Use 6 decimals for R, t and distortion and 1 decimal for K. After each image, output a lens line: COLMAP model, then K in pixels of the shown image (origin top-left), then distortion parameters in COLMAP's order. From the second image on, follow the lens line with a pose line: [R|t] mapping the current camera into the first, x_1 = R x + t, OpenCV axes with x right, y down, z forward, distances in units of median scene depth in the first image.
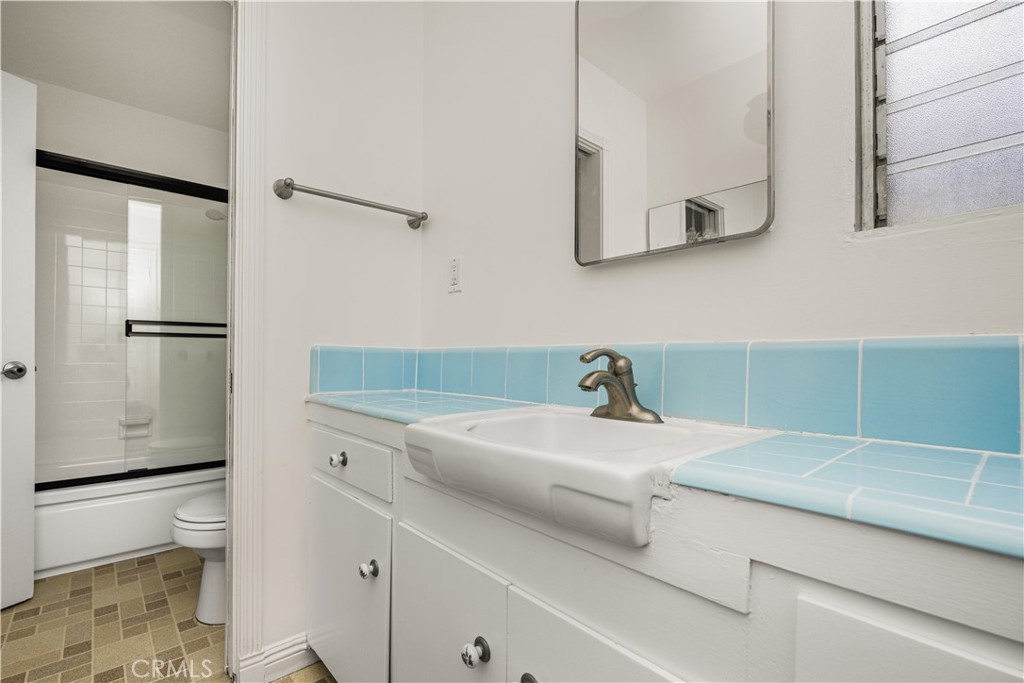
lens RADIAL K [[447.5, 0, 484.5], [0, 447.5, 353.7], [0, 0, 1]] dist [0.000641, -0.000963]
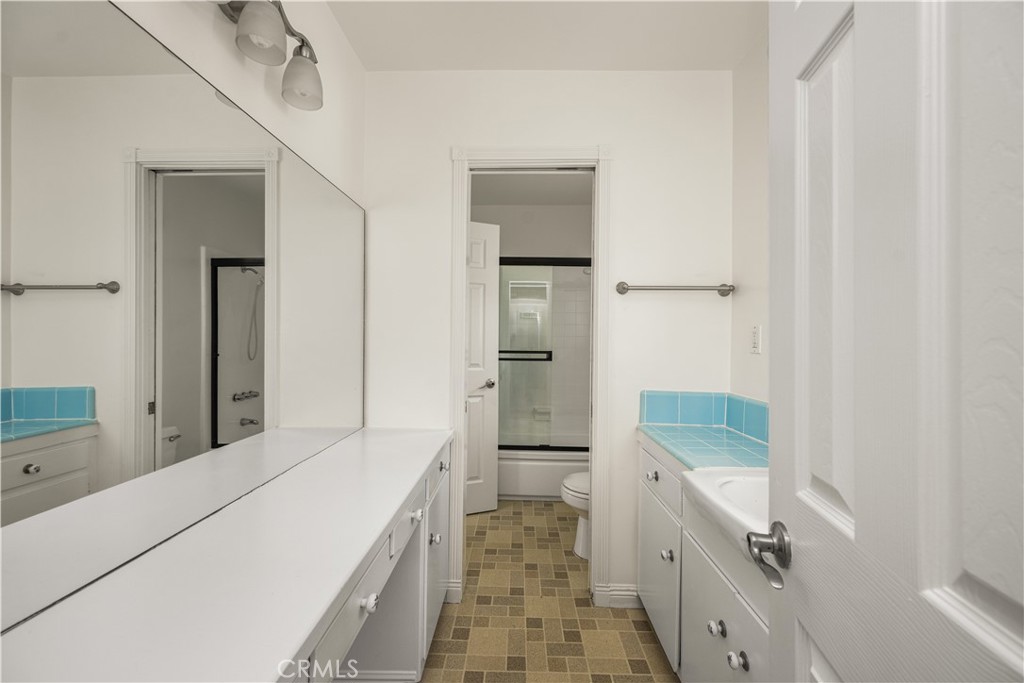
lens RADIAL K [[447.5, 0, 510.0], [0, 447.5, 339.4], [0, 0, 1]] dist [0.000641, -0.000963]
pose [[0.743249, 0.015681, -0.668831, 0.235631], [-0.005498, 0.999835, 0.017332, -0.182563], [0.668992, -0.009205, 0.743212, -0.320212]]
